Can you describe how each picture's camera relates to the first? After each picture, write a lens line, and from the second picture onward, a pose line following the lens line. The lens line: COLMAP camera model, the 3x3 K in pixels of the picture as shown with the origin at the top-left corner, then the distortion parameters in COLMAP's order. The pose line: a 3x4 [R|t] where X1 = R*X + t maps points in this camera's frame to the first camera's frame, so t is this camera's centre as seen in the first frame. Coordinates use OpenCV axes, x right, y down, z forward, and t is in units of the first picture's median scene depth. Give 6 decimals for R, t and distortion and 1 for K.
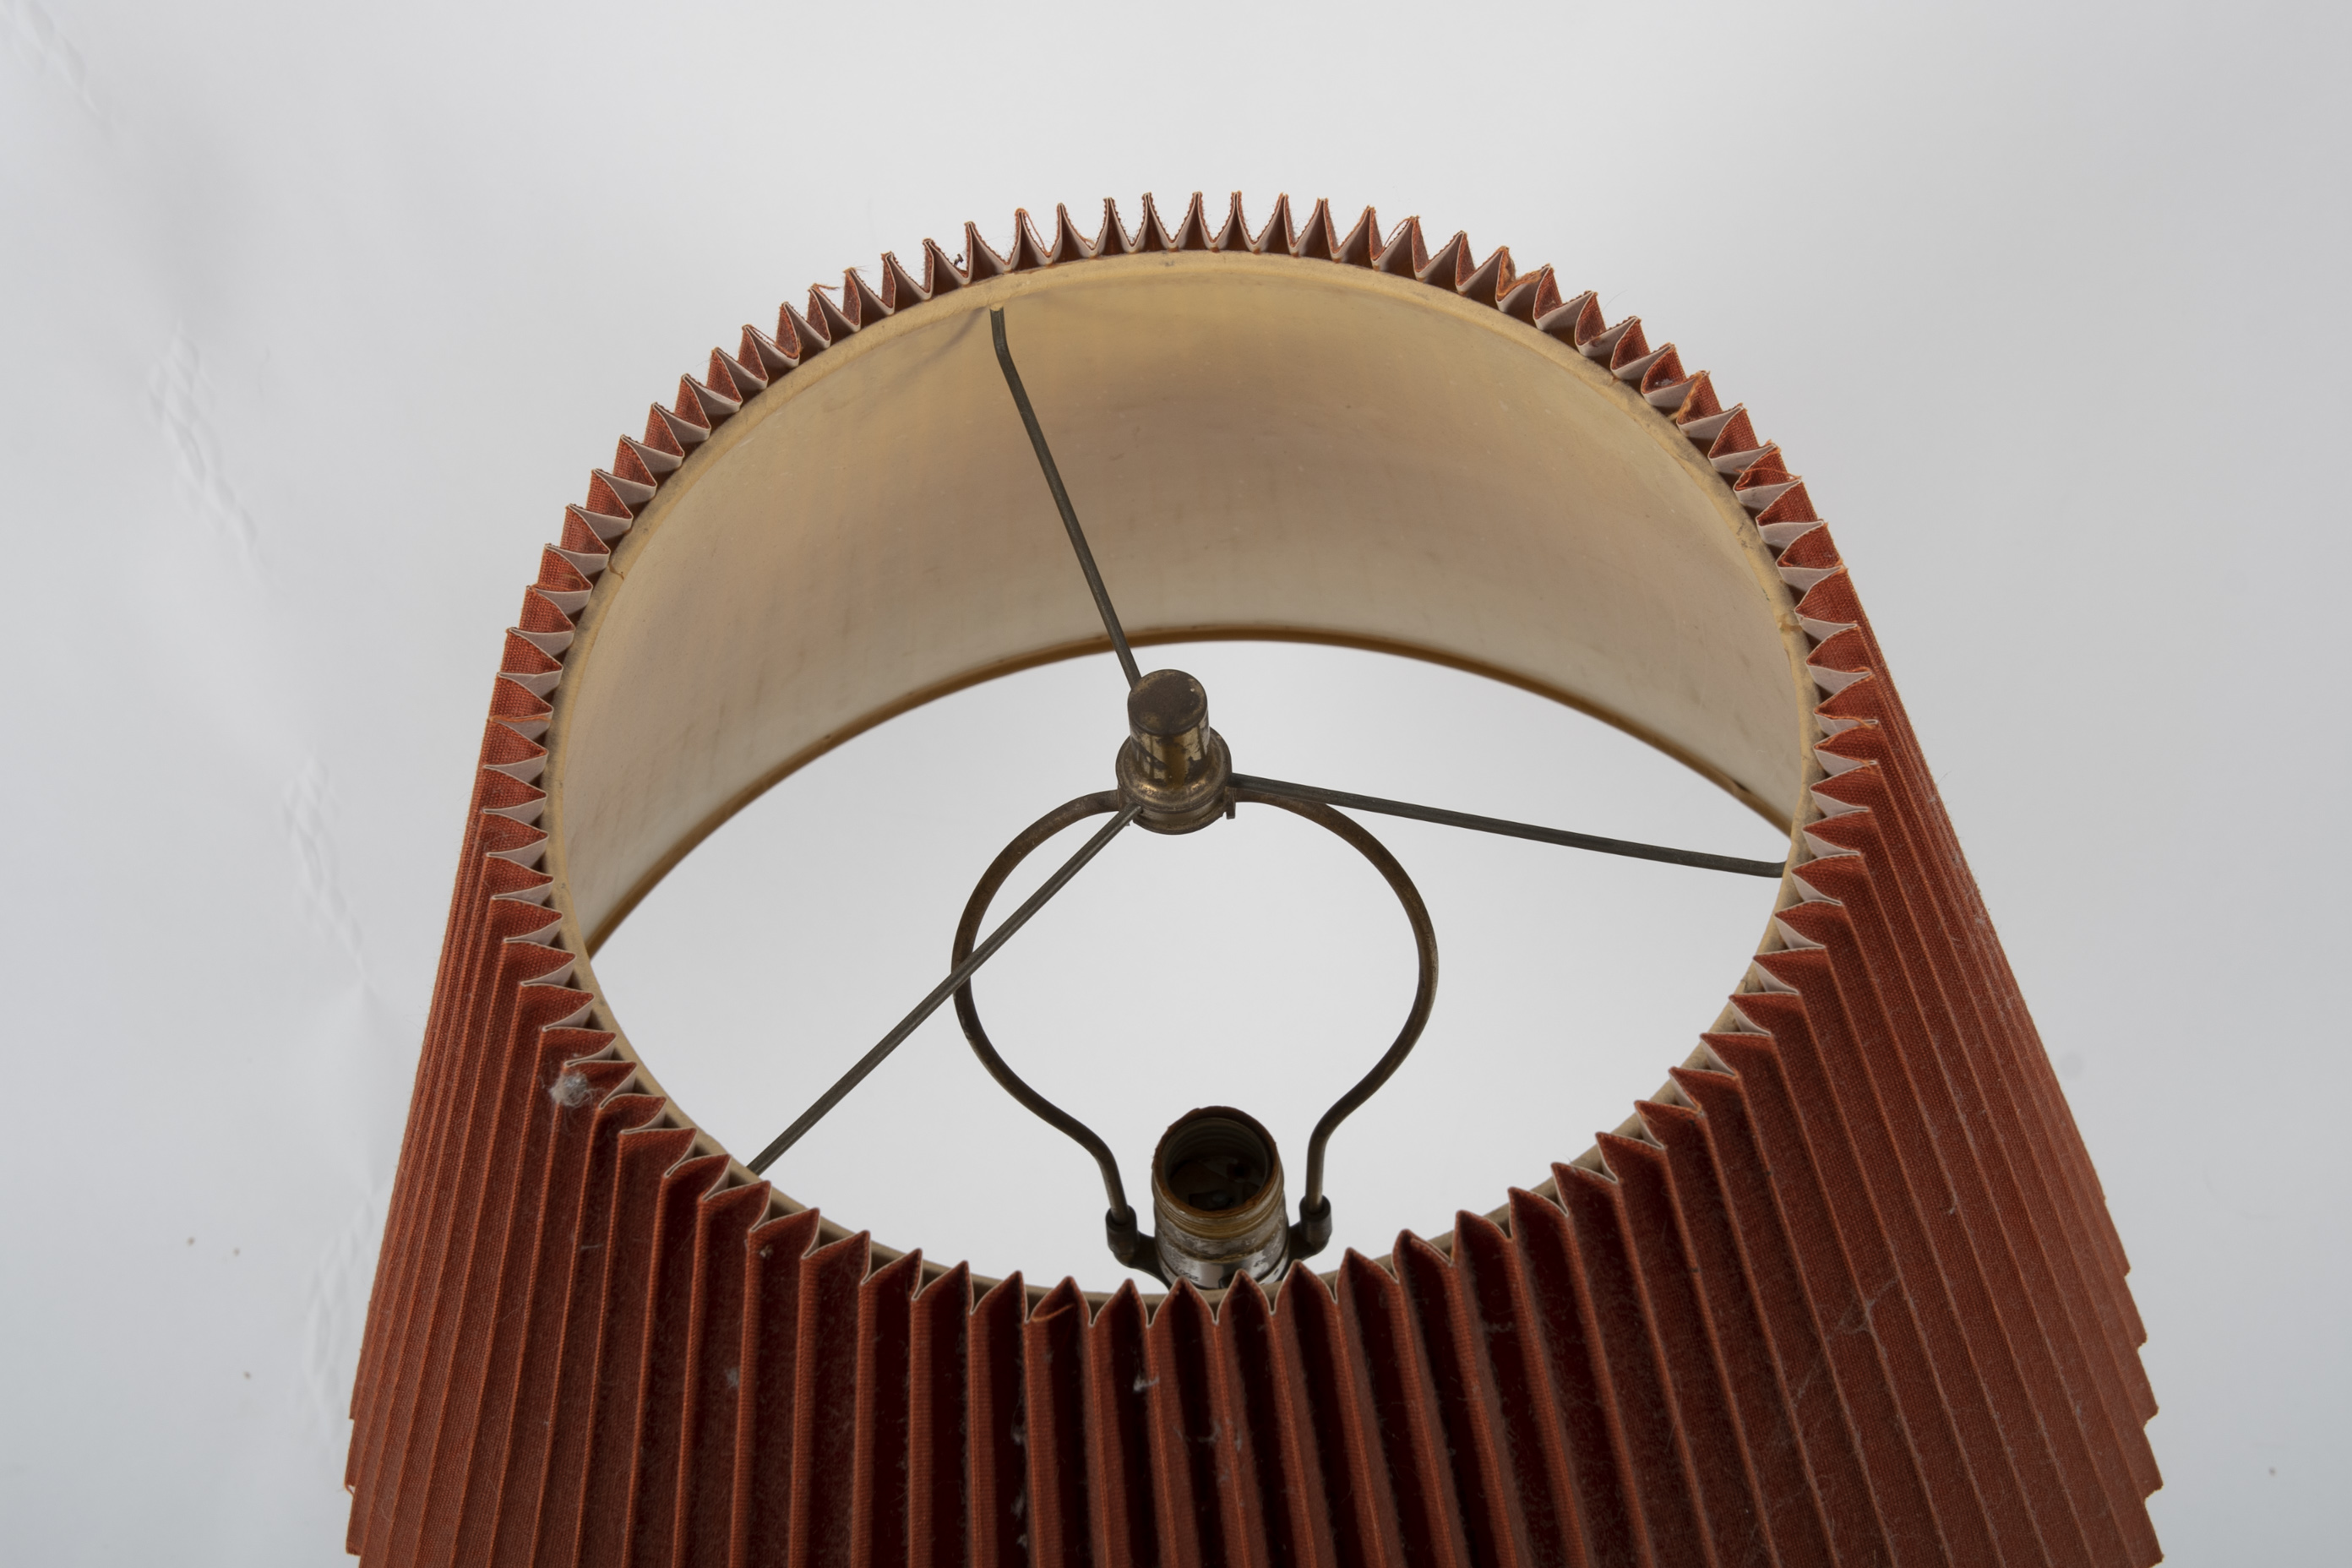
lens RADIAL K [[2929.2, 0, 1156.0], [0, 2929.2, 784.4], [0, 0, 1]] dist [0.137620, 0.000000]
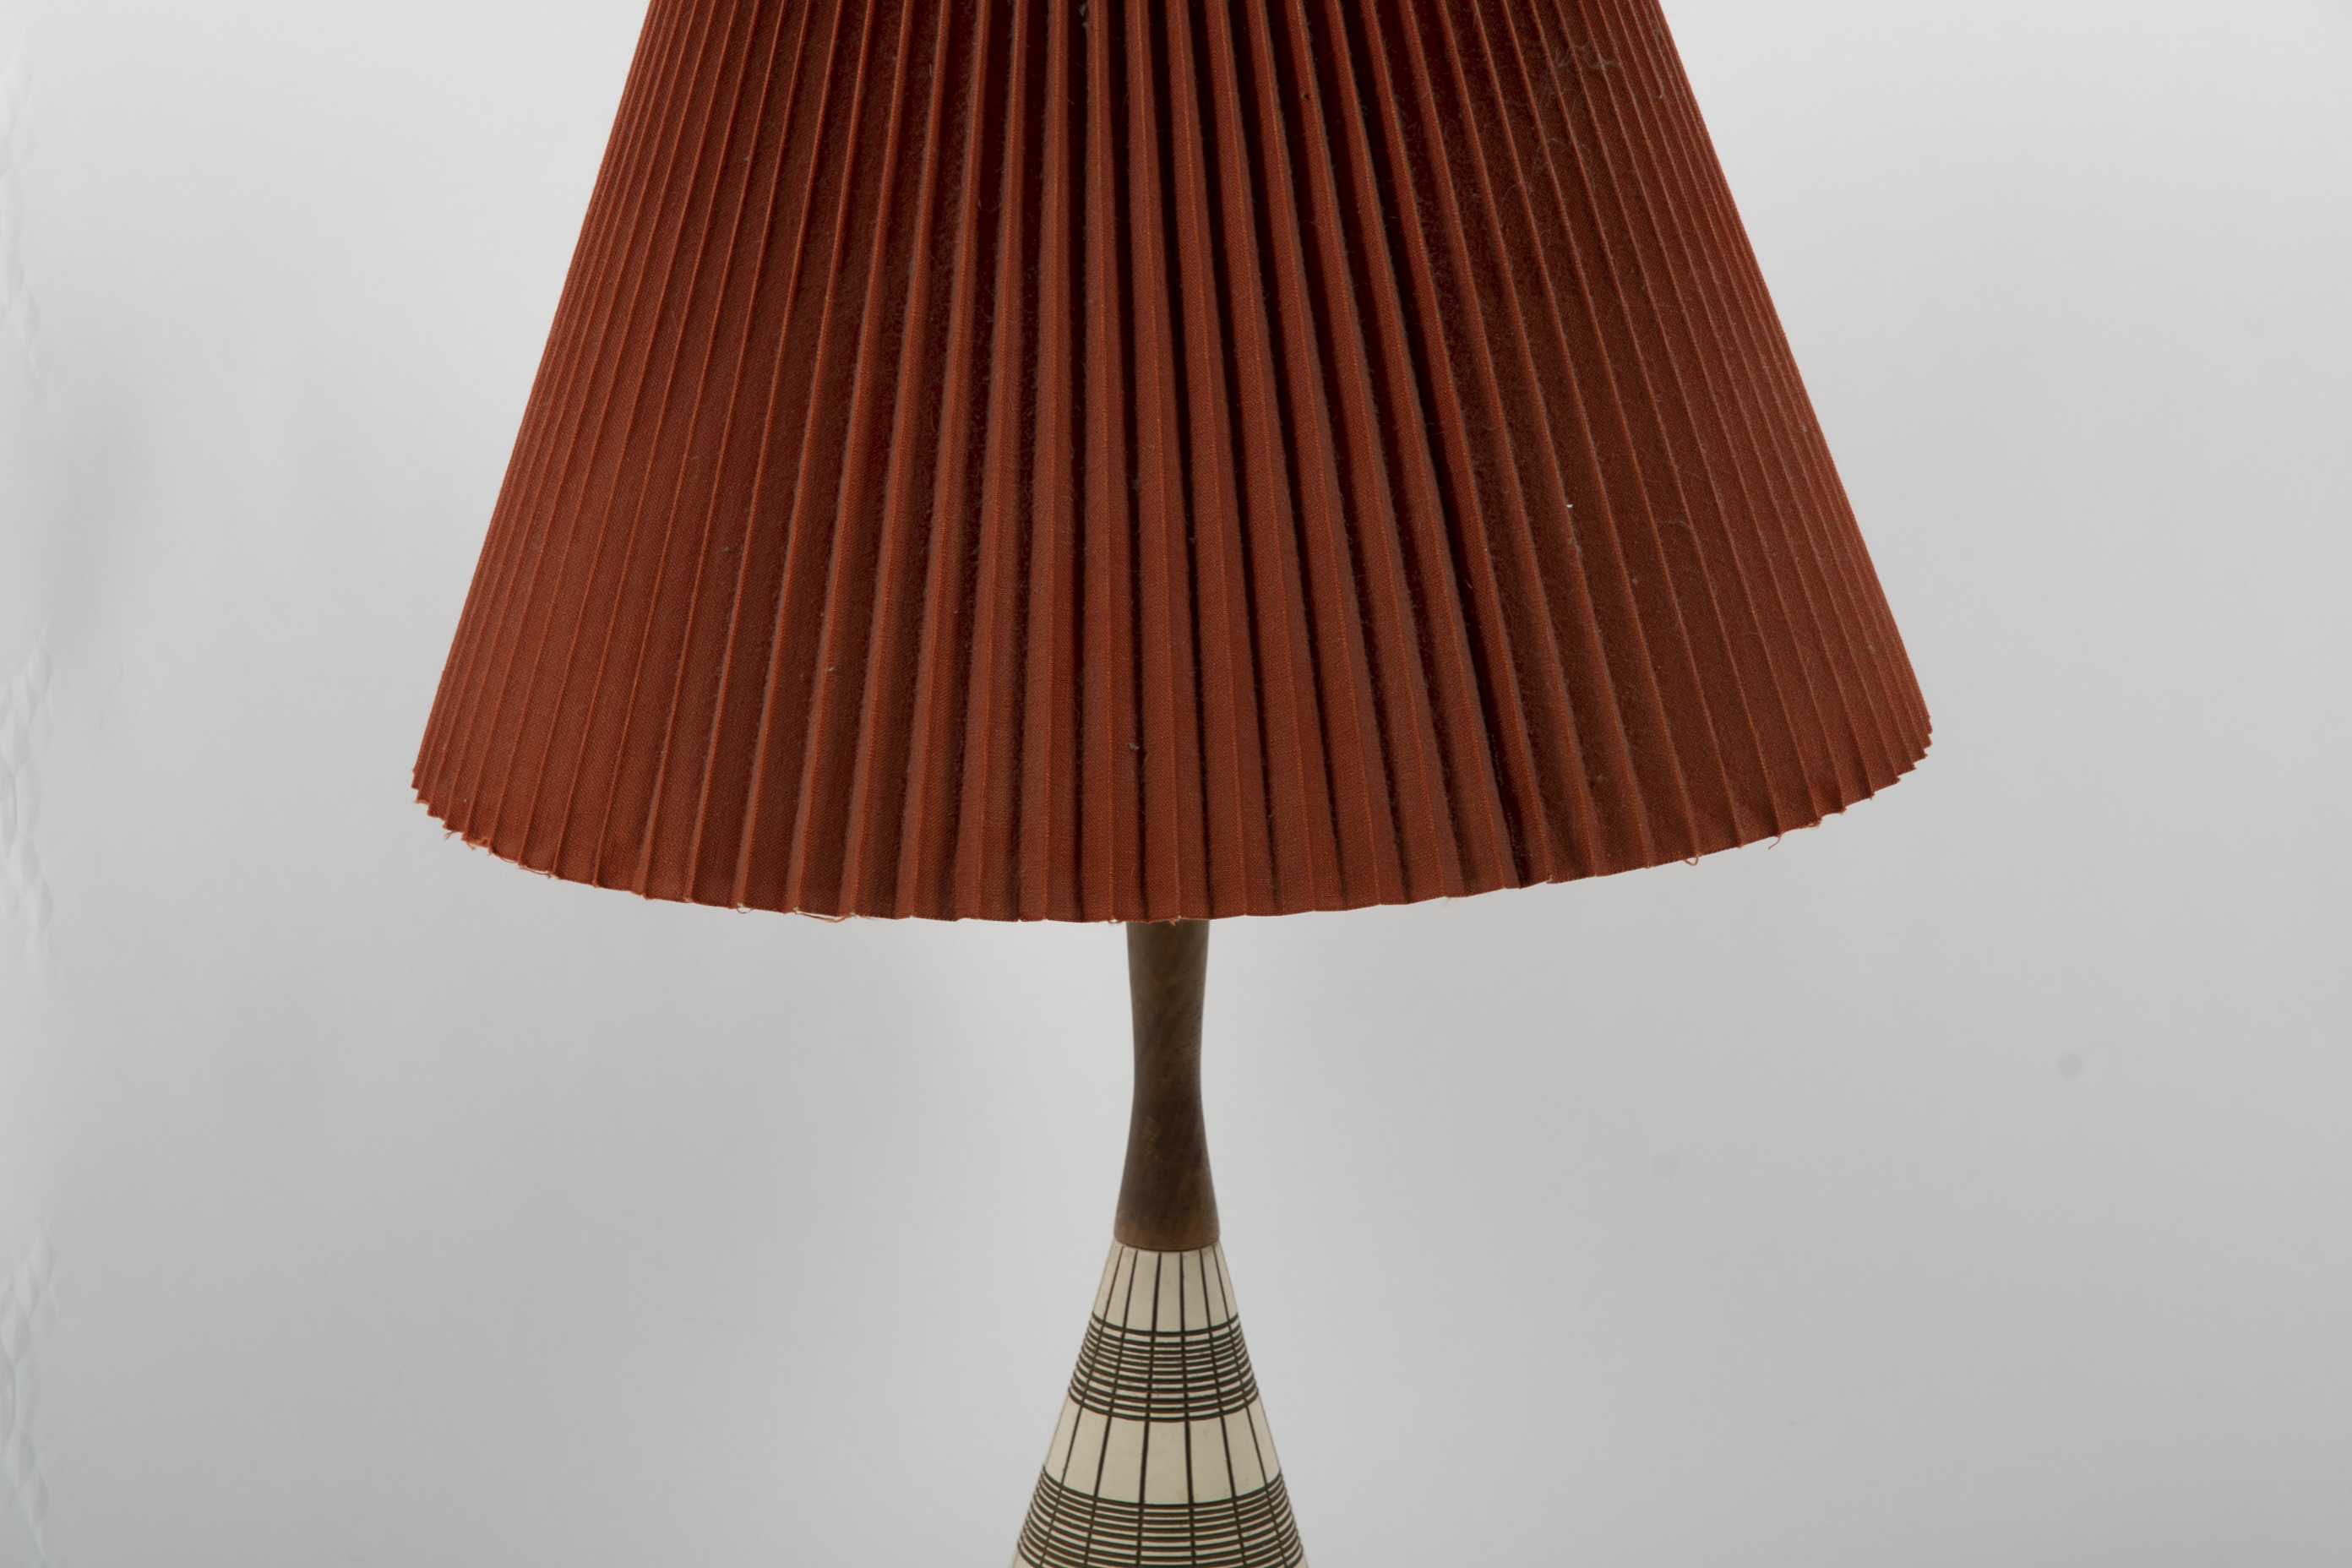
lens RADIAL K [[8232.8, 0, 1086.4], [0, 8232.8, 799.6], [0, 0, 1]] dist [1.076556, 0.000000]
pose [[0.996376, 0.005299, 0.084894, -0.409899], [0.056799, 0.701483, -0.710420, 3.621736], [-0.063316, 0.712667, 0.698639, -1.809758]]
